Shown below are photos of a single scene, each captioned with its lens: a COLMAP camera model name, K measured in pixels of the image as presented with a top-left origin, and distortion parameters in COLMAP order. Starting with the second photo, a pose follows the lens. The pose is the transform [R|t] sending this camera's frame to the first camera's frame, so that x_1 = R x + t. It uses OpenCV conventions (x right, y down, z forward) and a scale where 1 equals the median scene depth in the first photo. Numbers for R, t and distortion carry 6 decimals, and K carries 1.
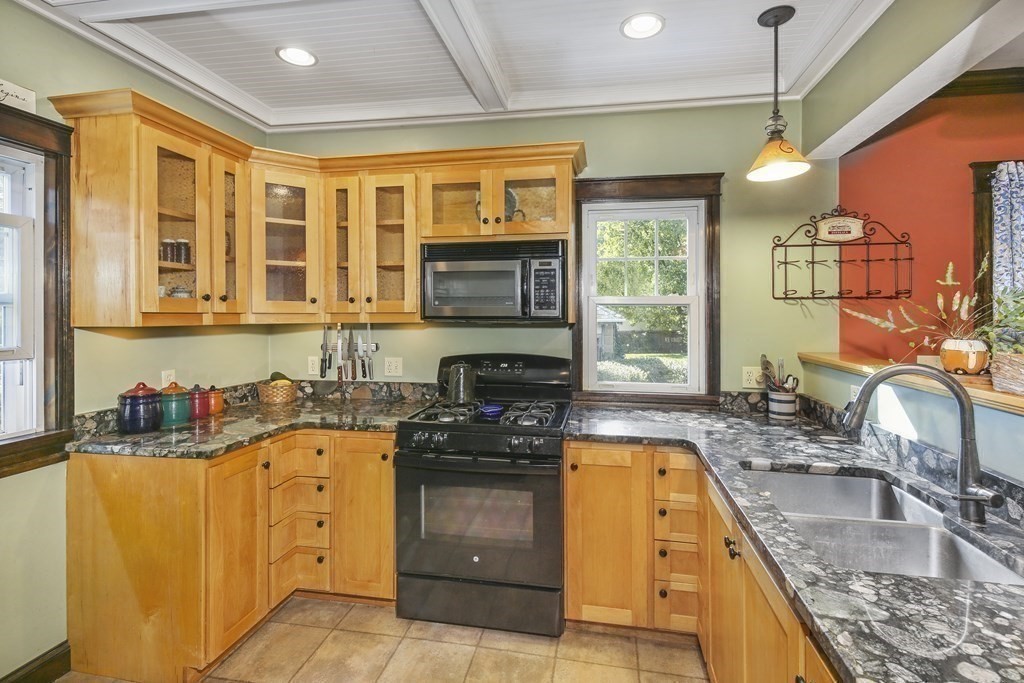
lens RADIAL K [[483.1, 0, 517.1], [0, 483.1, 313.4], [0, 0, 1]] dist [0.012764, -0.002504]
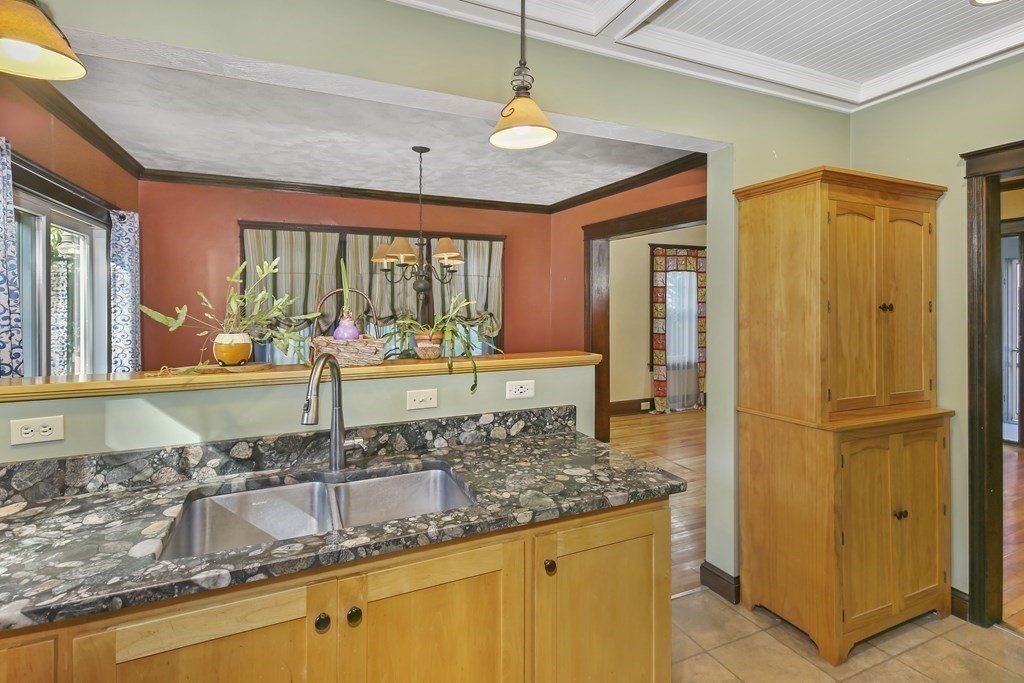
lens RADIAL K [[483.1, 0, 503.4], [0, 483.1, 303.9], [0, 0, 1]] dist [0.012764, -0.002504]
pose [[-0.553964, 0.001776, 0.832538, -0.518748], [0.002076, 0.999998, -0.000753, -0.016923], [-0.832538, 0.001311, -0.553967, 1.822525]]
